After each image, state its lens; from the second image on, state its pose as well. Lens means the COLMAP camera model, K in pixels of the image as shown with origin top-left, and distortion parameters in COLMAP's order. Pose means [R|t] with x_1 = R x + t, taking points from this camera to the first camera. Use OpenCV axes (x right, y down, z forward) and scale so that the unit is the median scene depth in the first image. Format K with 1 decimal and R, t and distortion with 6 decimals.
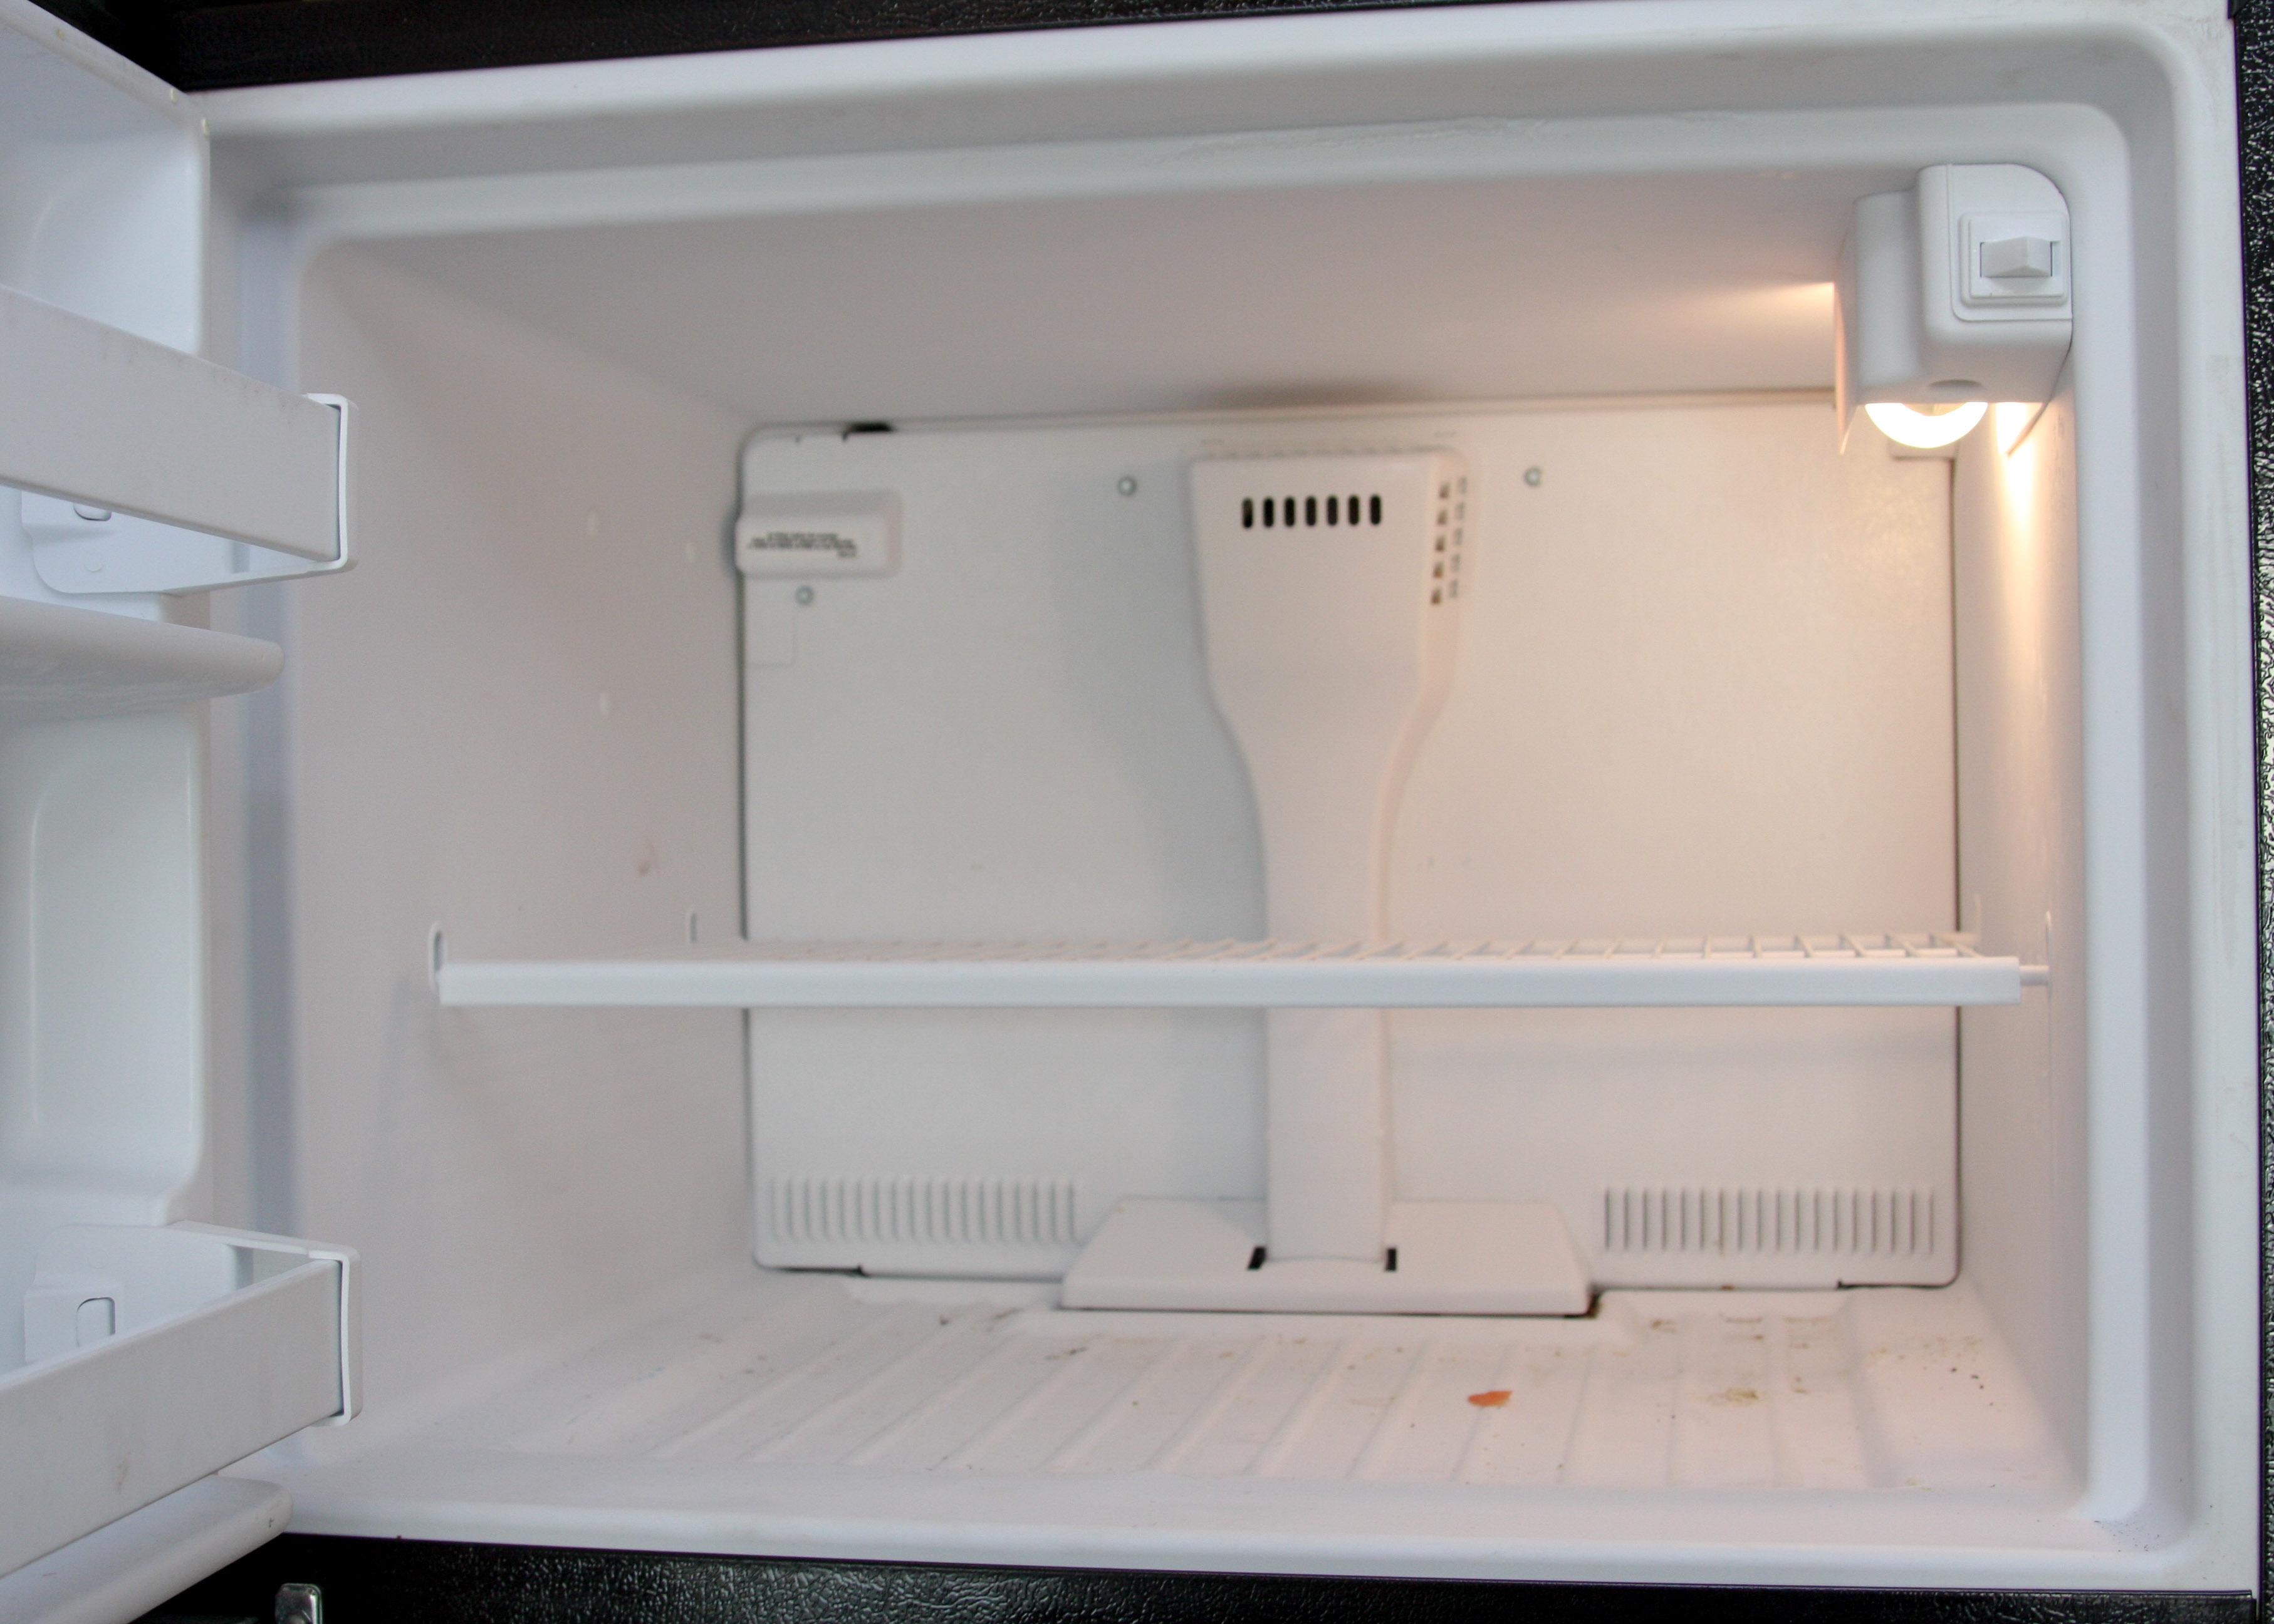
lens RADIAL K [[3215.9, 0, 1133.8], [0, 3215.9, 802.6], [0, 0, 1]] dist [-0.100536, 0.000000]
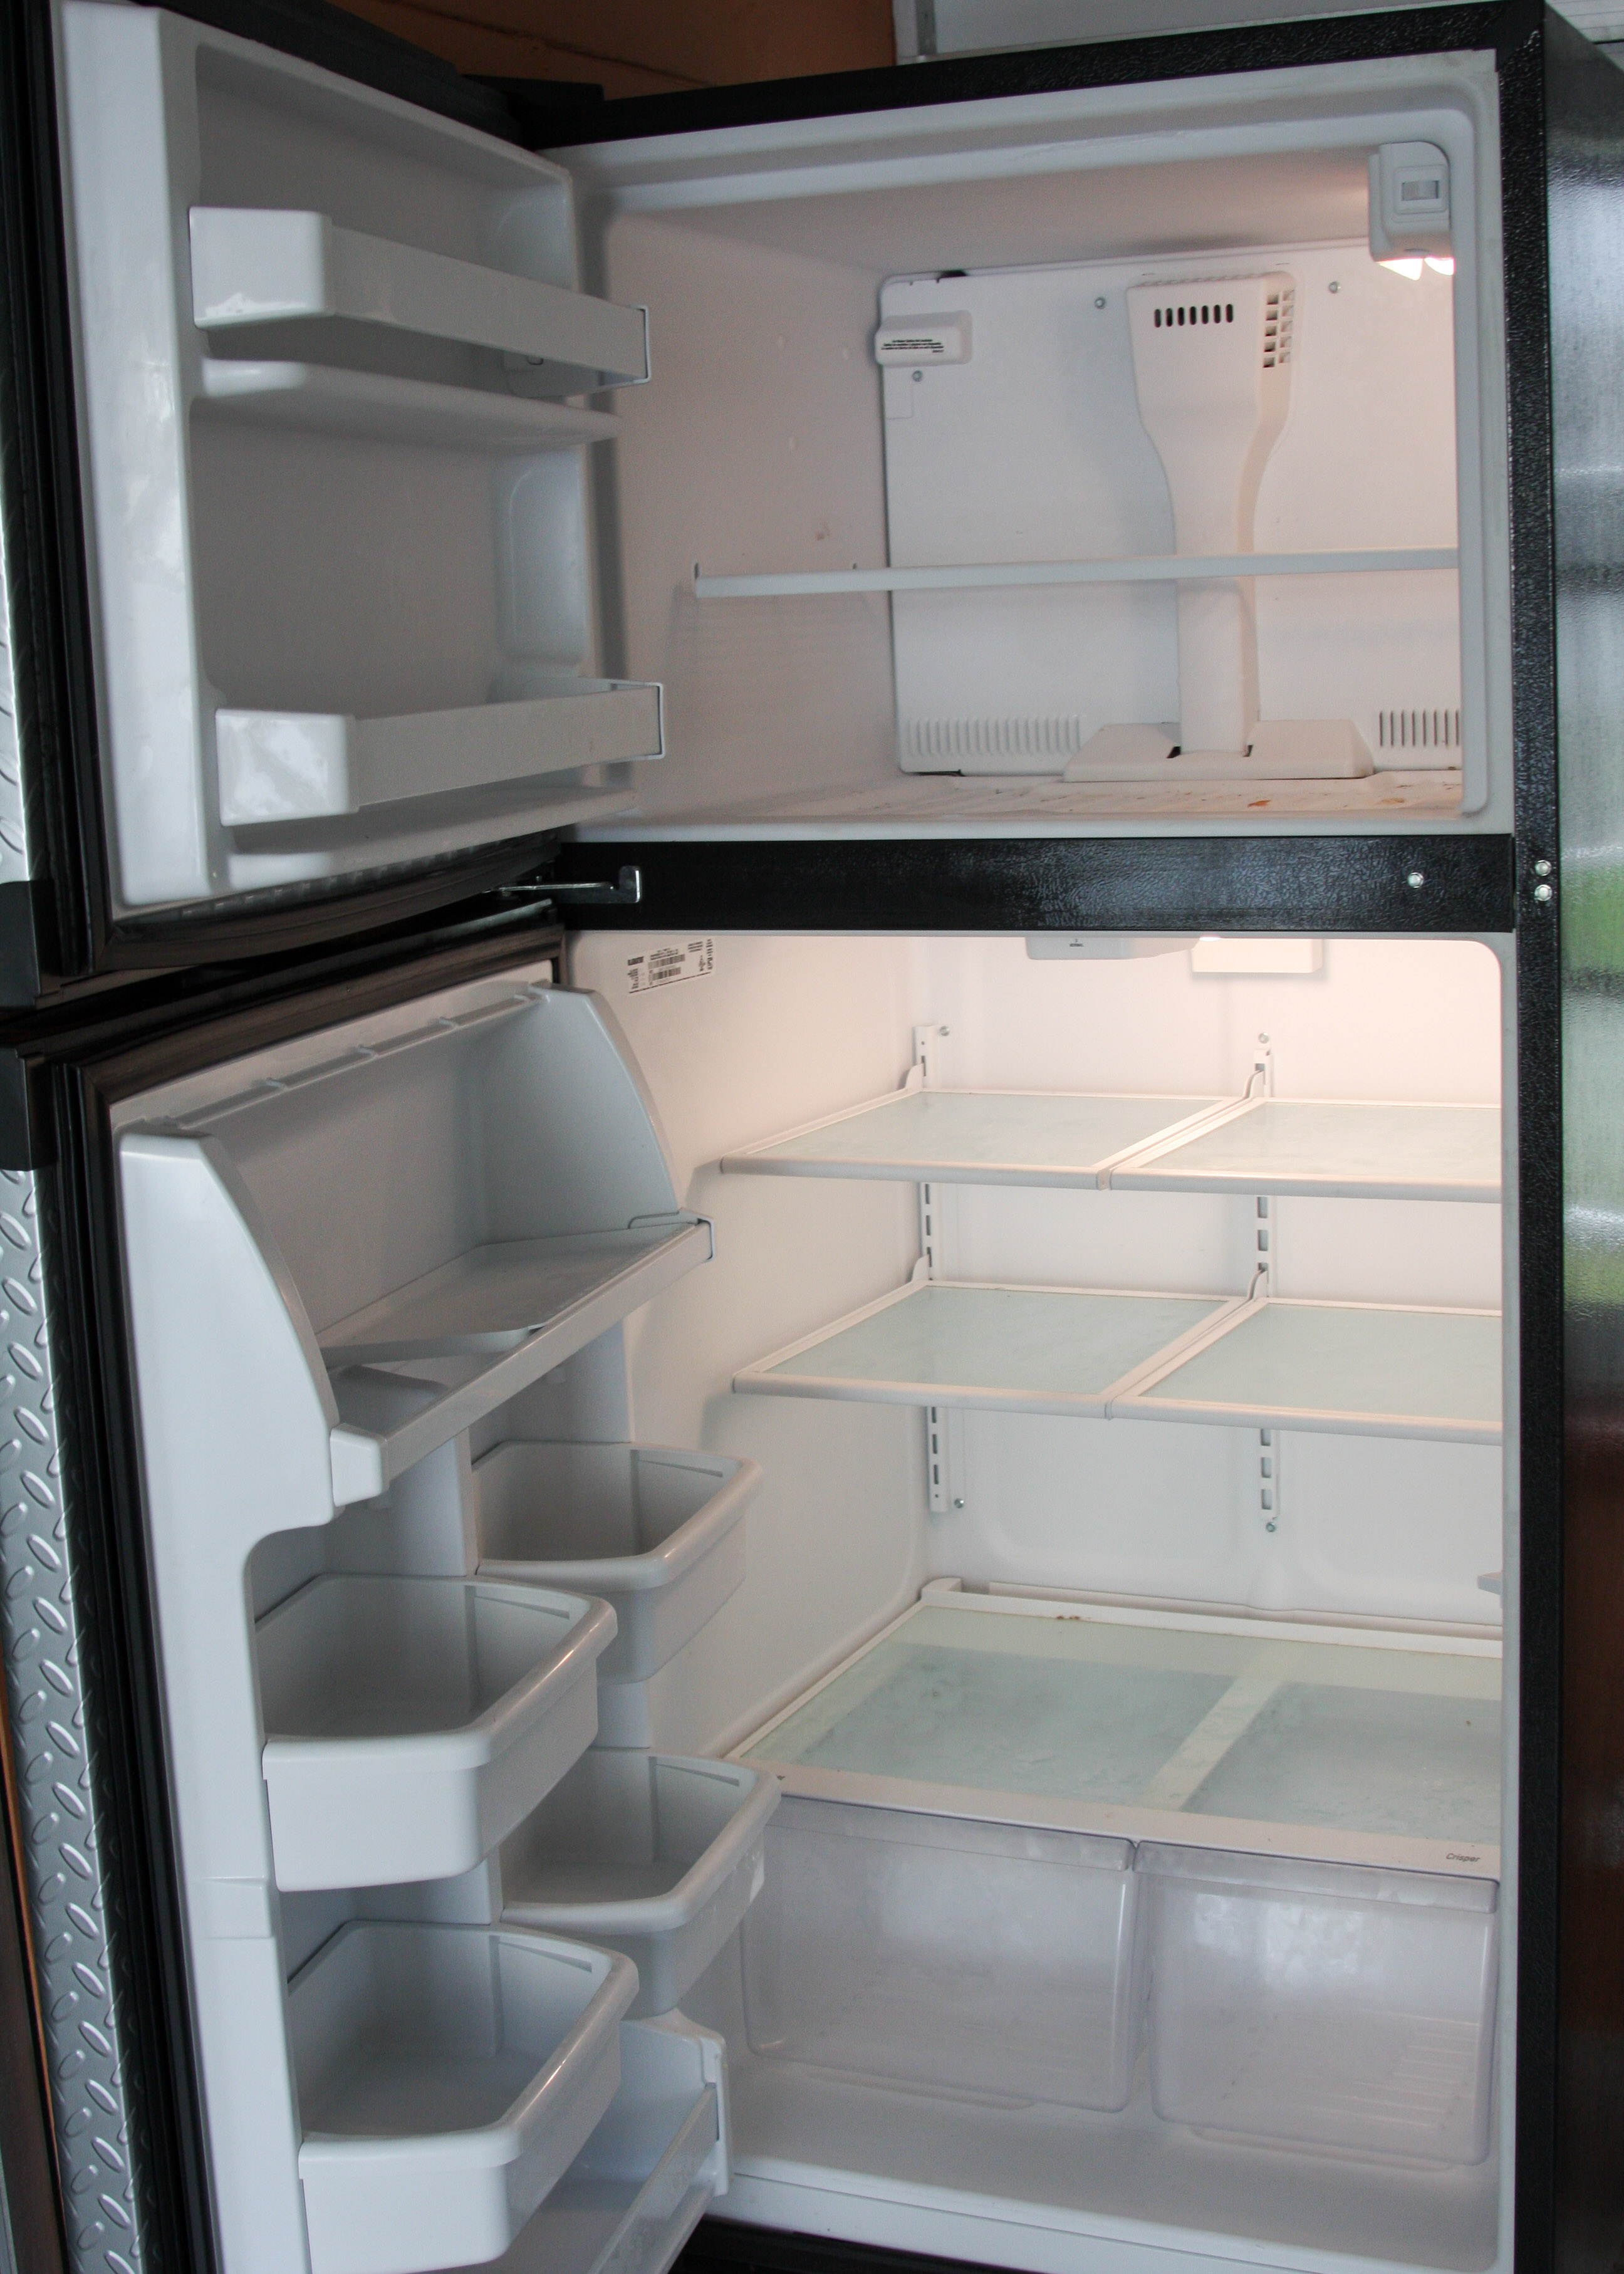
lens RADIAL K [[3215.9, 0, 812.3], [0, 3215.9, 1135.6], [0, 0, 1]] dist [-0.100536, 0.000000]
pose [[0.975891, 0.007567, -0.218128, 0.229000], [0.030431, 0.984919, 0.170316, 0.044257], [0.216127, -0.172848, 0.960944, -0.753551]]
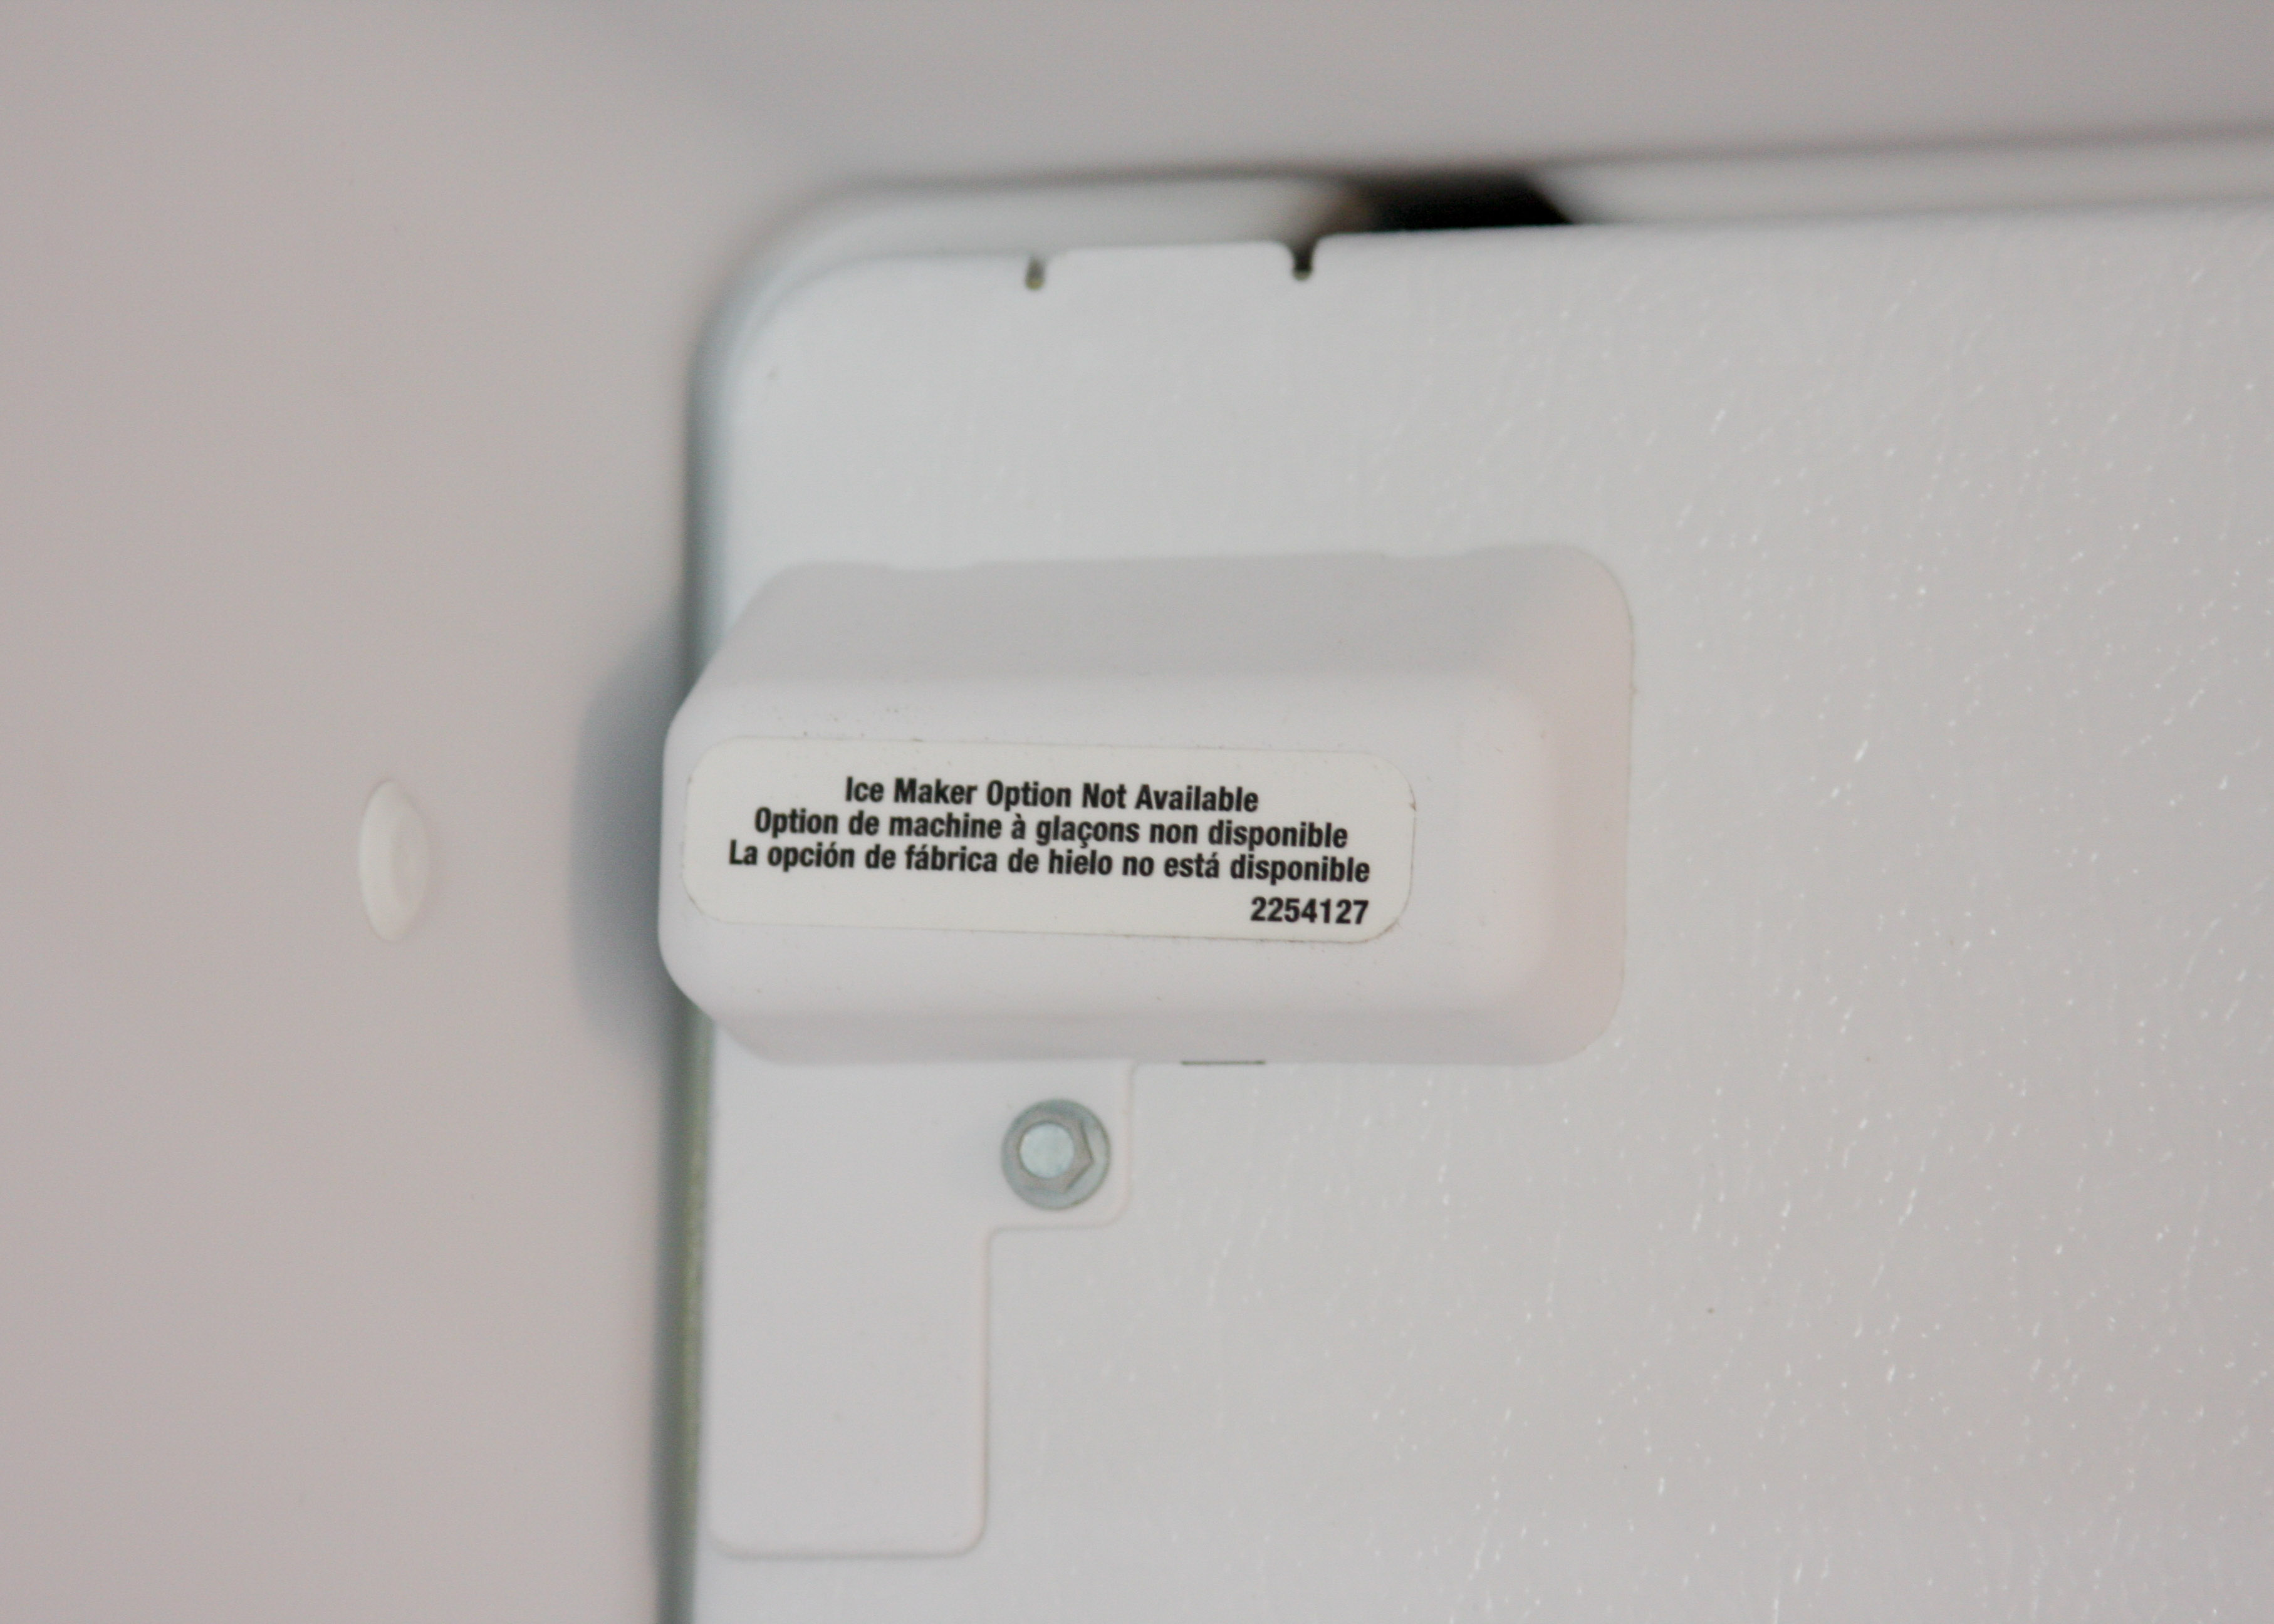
lens RADIAL K [[11092.4, 0, 1137.1], [0, 11092.4, 811.9], [0, 0, 1]] dist [-0.291192, 0.000000]
pose [[0.996335, 0.022639, -0.082487, -0.052238], [-0.031665, 0.993447, -0.109816, -0.018683], [0.079460, 0.112025, 0.990523, 0.436349]]
